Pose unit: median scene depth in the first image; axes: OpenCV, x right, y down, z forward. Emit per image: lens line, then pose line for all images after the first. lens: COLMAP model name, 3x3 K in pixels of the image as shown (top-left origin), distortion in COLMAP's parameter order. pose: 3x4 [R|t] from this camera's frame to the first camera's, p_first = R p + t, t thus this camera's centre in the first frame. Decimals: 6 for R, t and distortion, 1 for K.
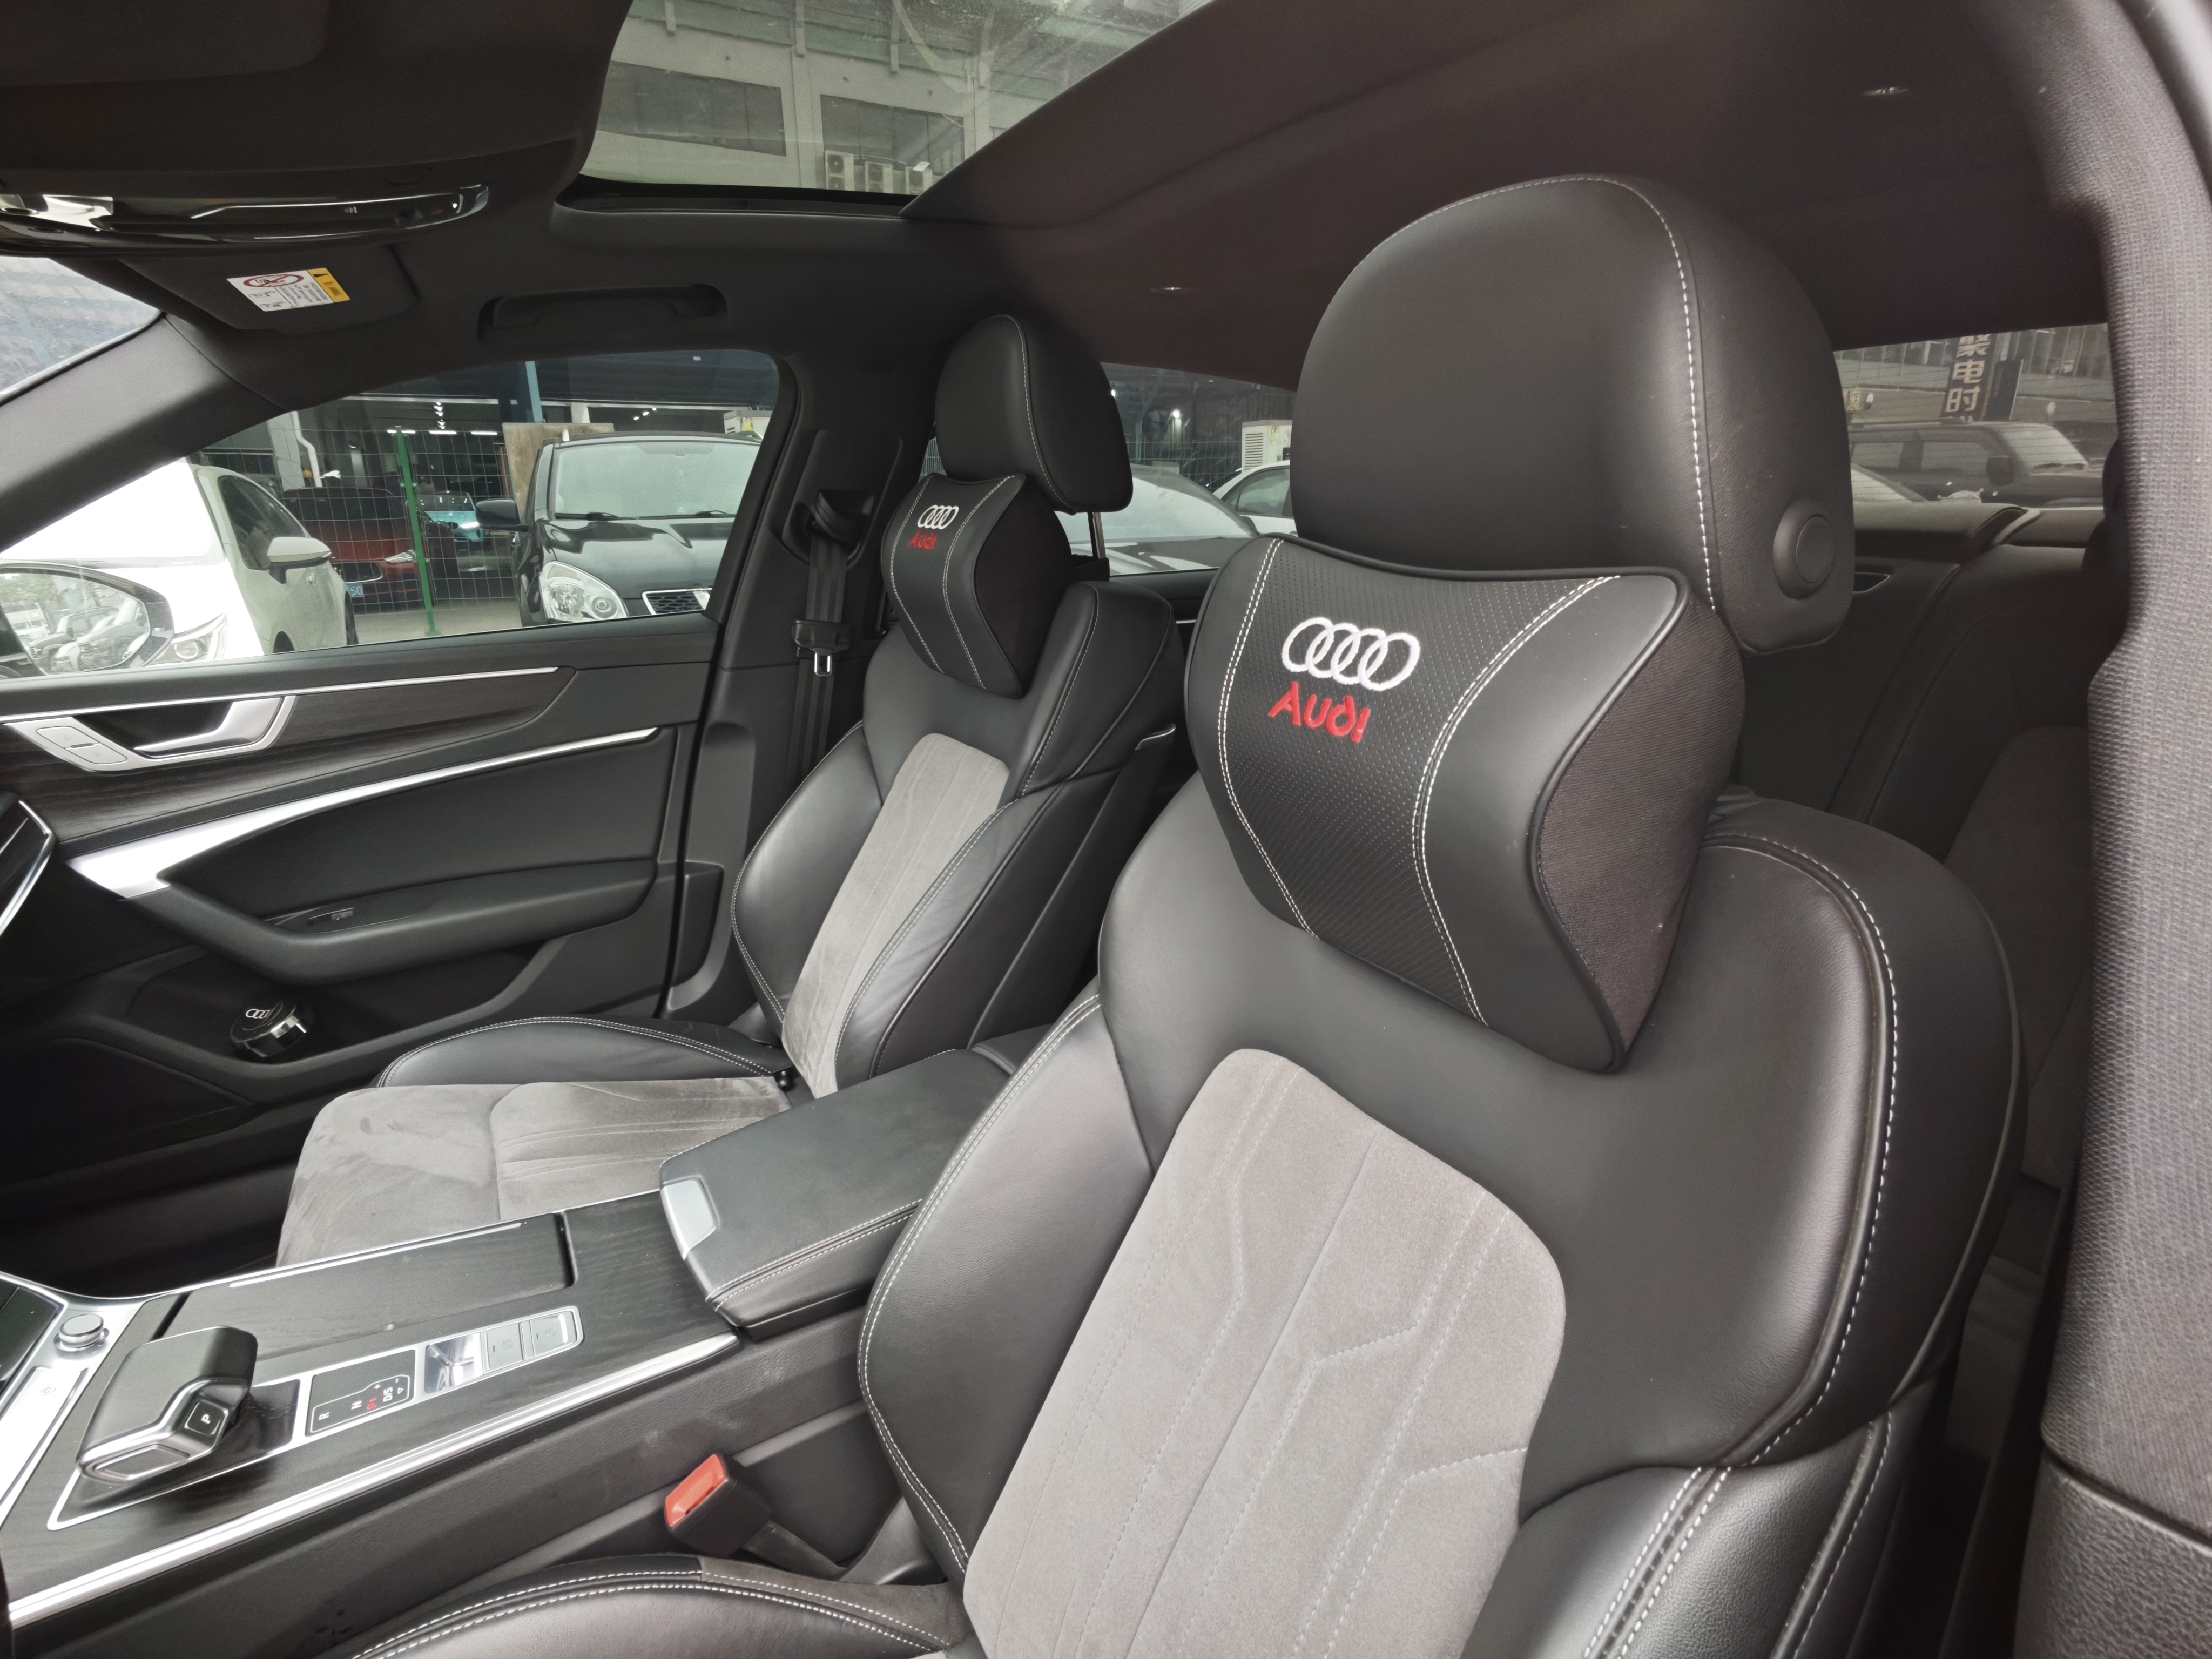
lens RADIAL K [[1118.8, 0, 1096.6], [0, 1118.8, 832.1], [0, 0, 1]] dist [-0.020098, 0.024973]
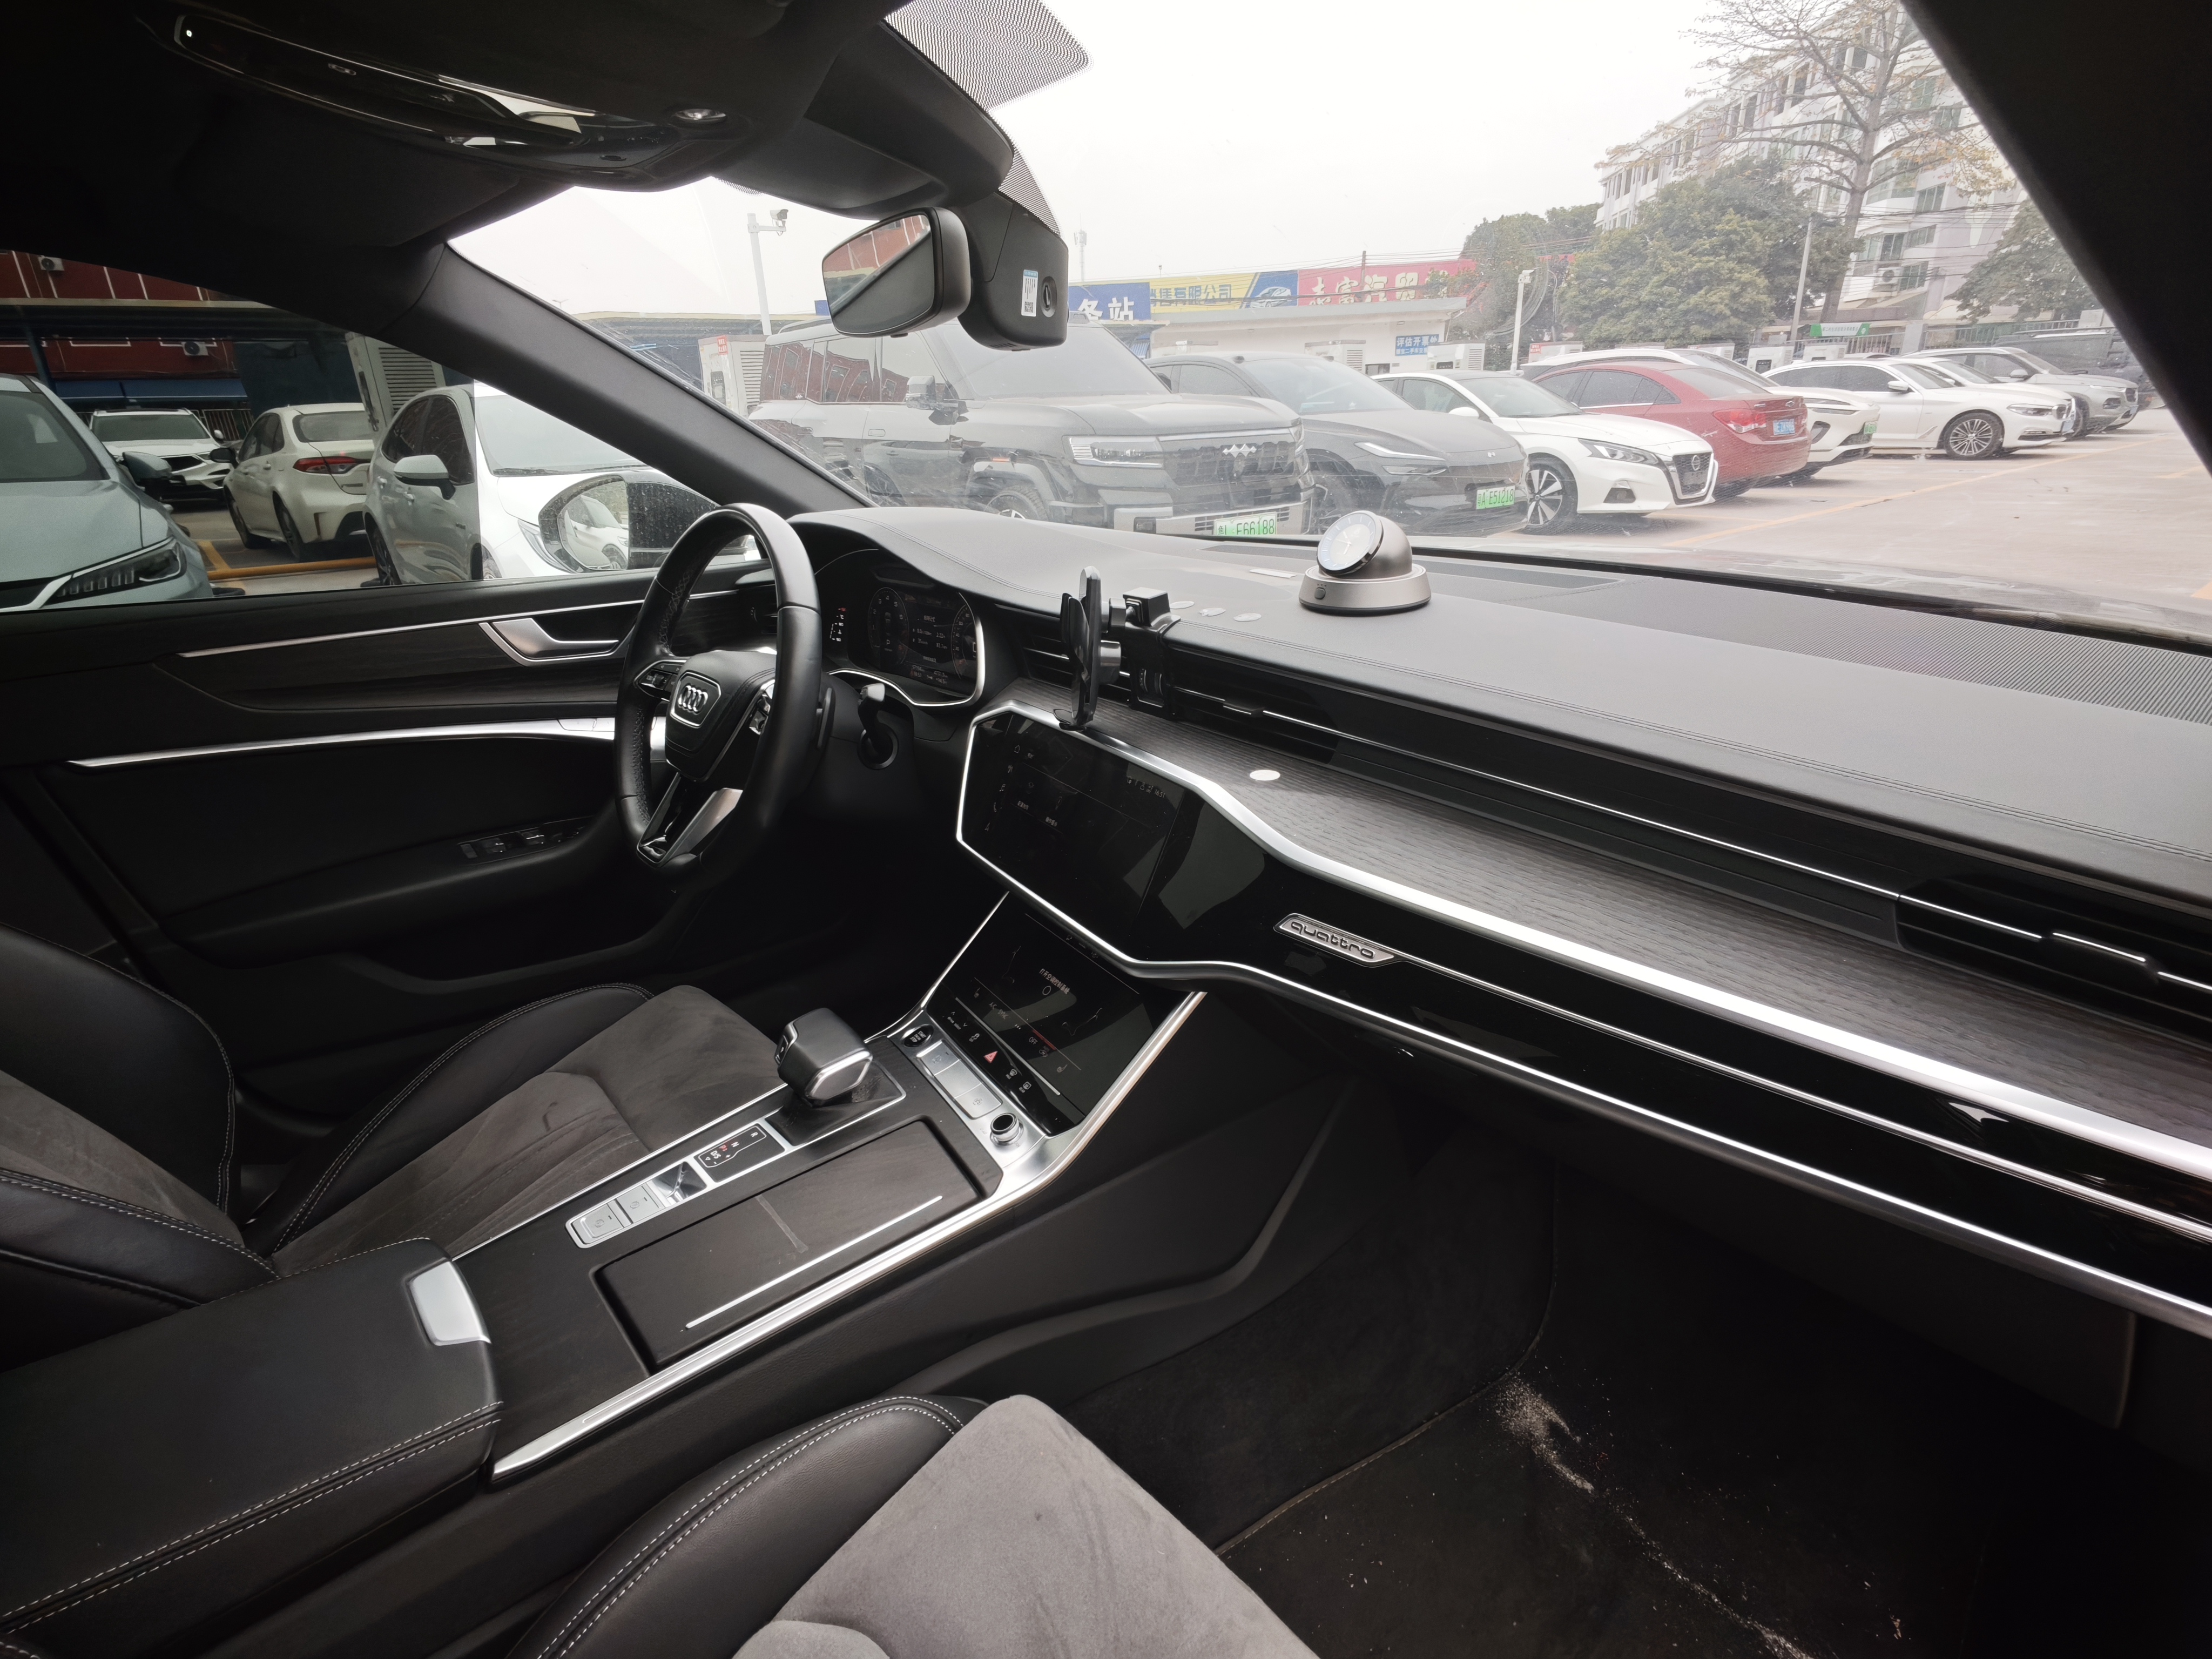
lens RADIAL K [[1119.4, 0, 1099.7], [0, 1119.4, 834.5], [0, 0, 1]] dist [-0.018676, 0.022120]
pose [[-0.982328, 0.110511, -0.151057, -0.498839], [-0.004993, 0.791318, 0.611384, -0.292184], [0.187099, 0.601334, -0.776782, 1.006062]]
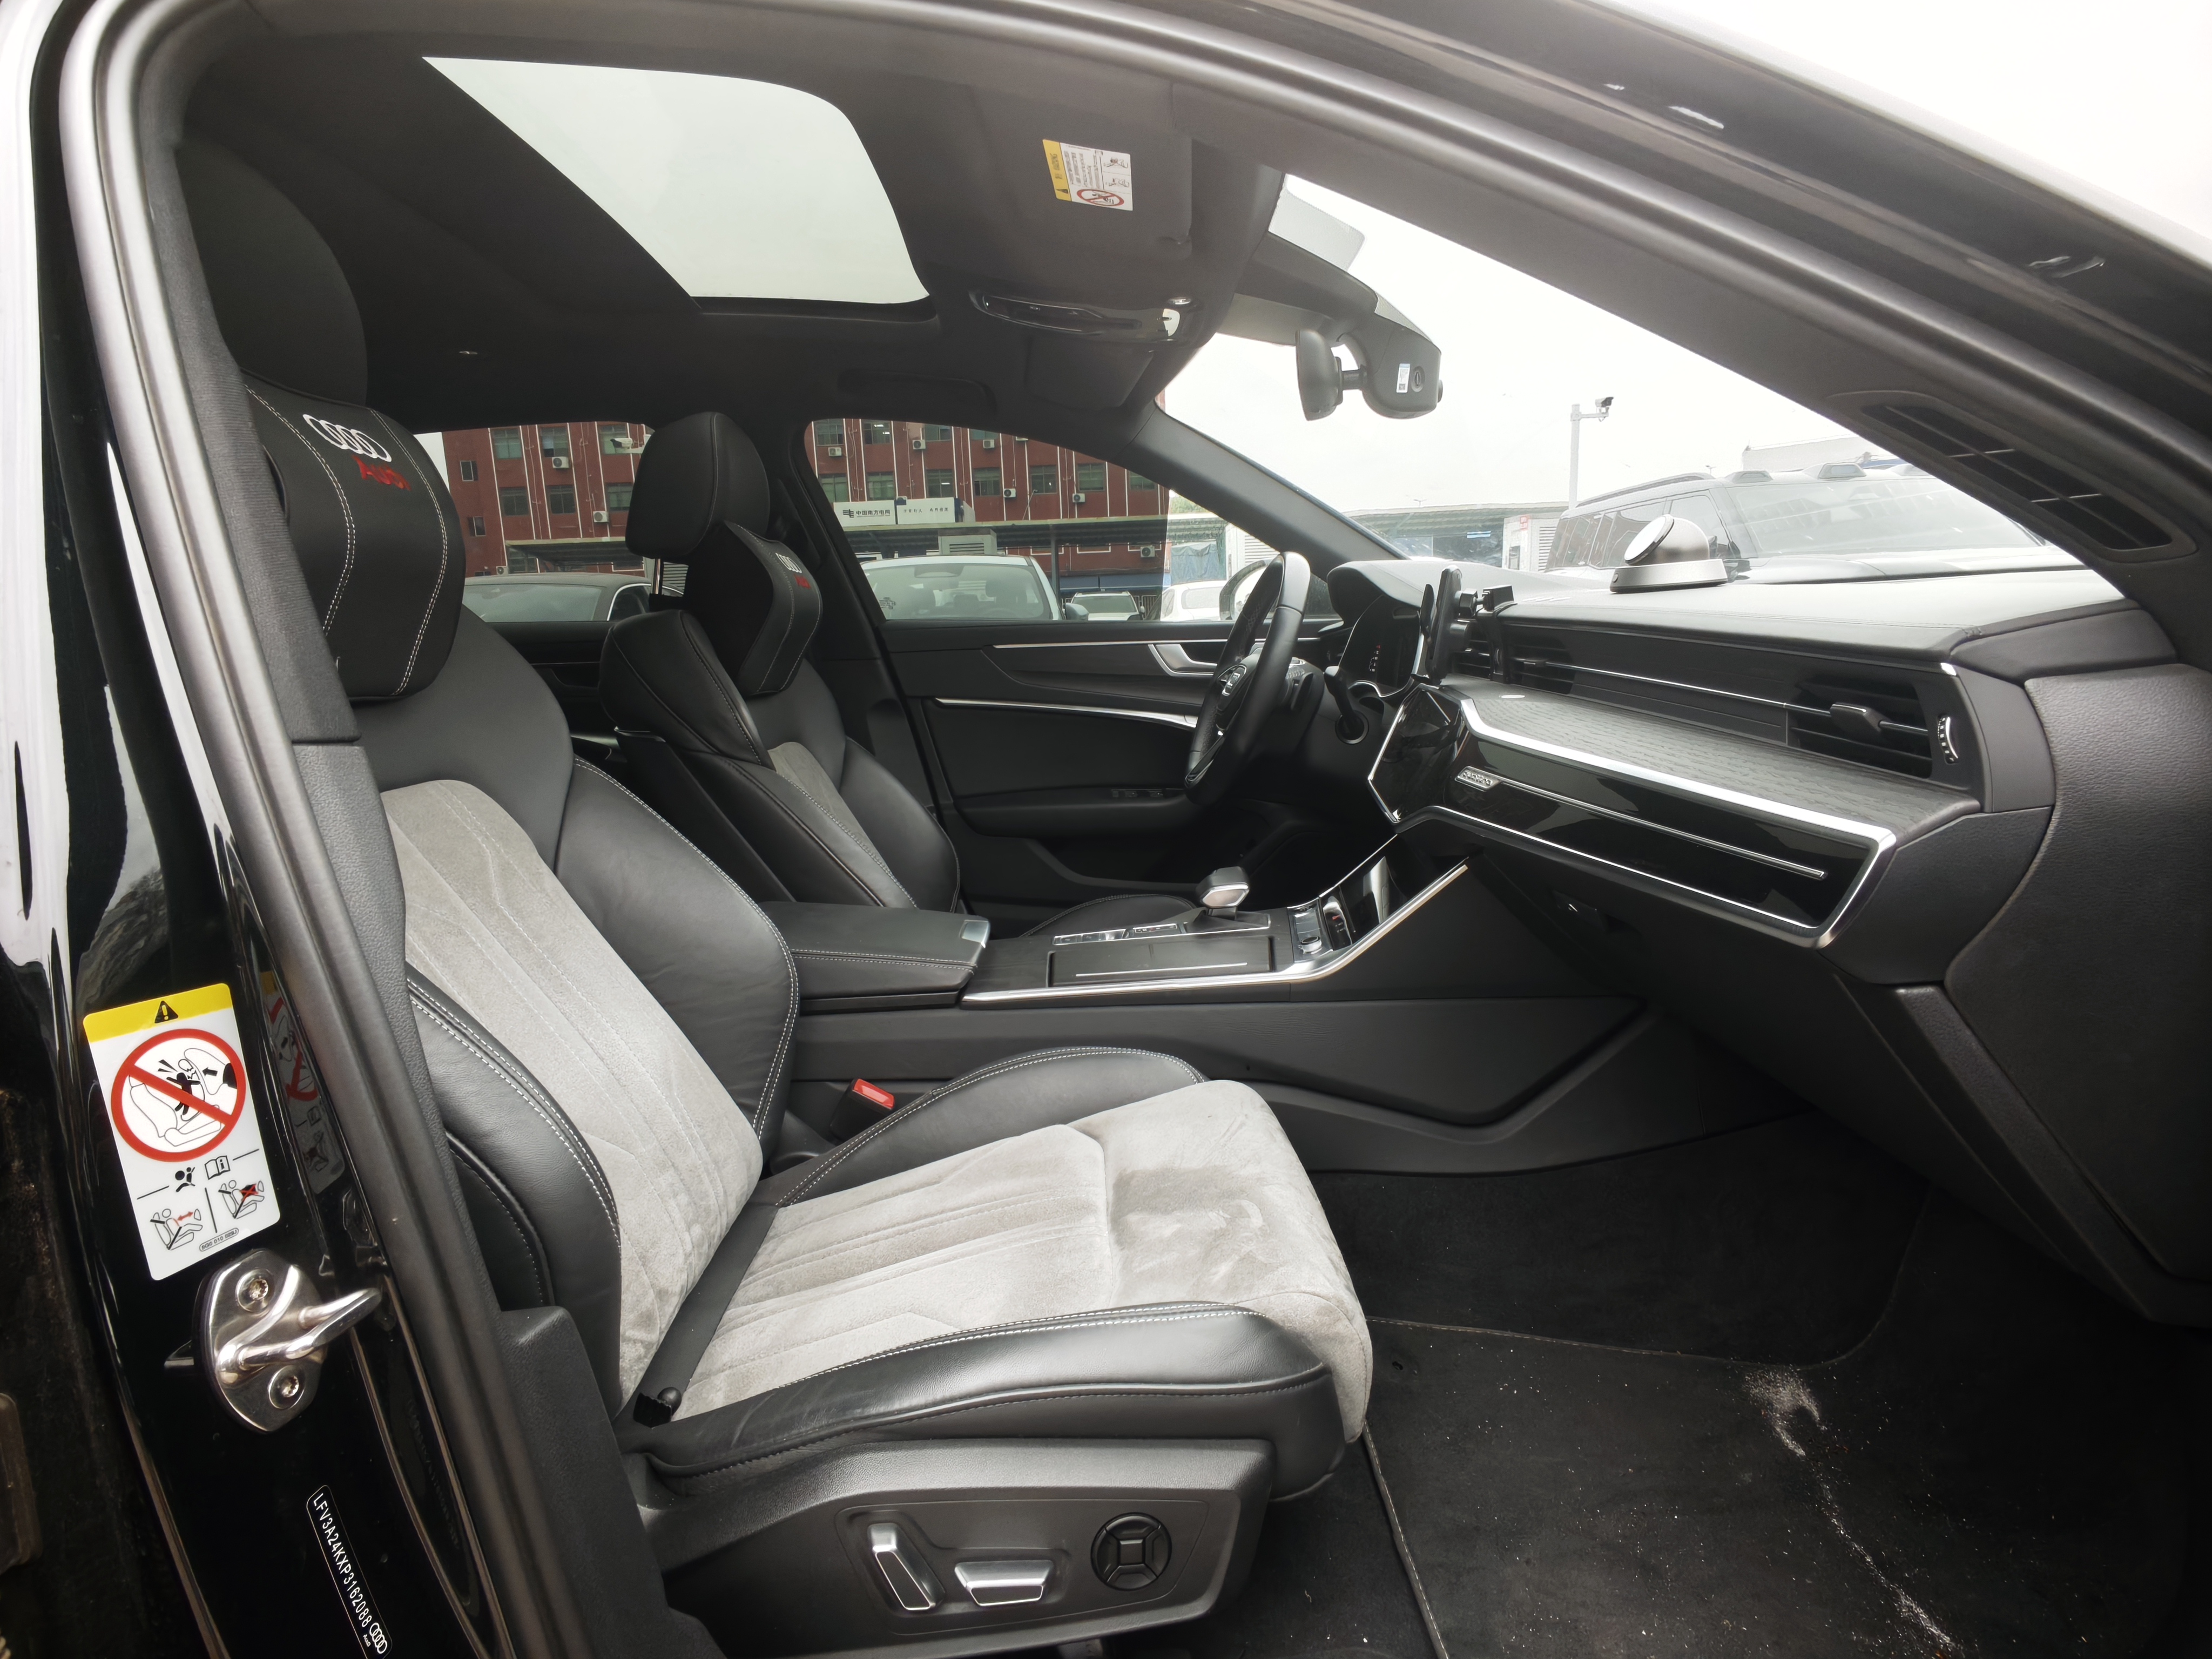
lens RADIAL K [[1131.8, 0, 1106.0], [0, 1131.8, 829.5], [0, 0, 1]] dist [0.000084, -0.000361]
pose [[-0.876932, -0.042195, 0.478758, -0.827424], [0.182990, 0.891798, 0.413776, -0.255549], [-0.444415, 0.450462, -0.774325, 1.355796]]
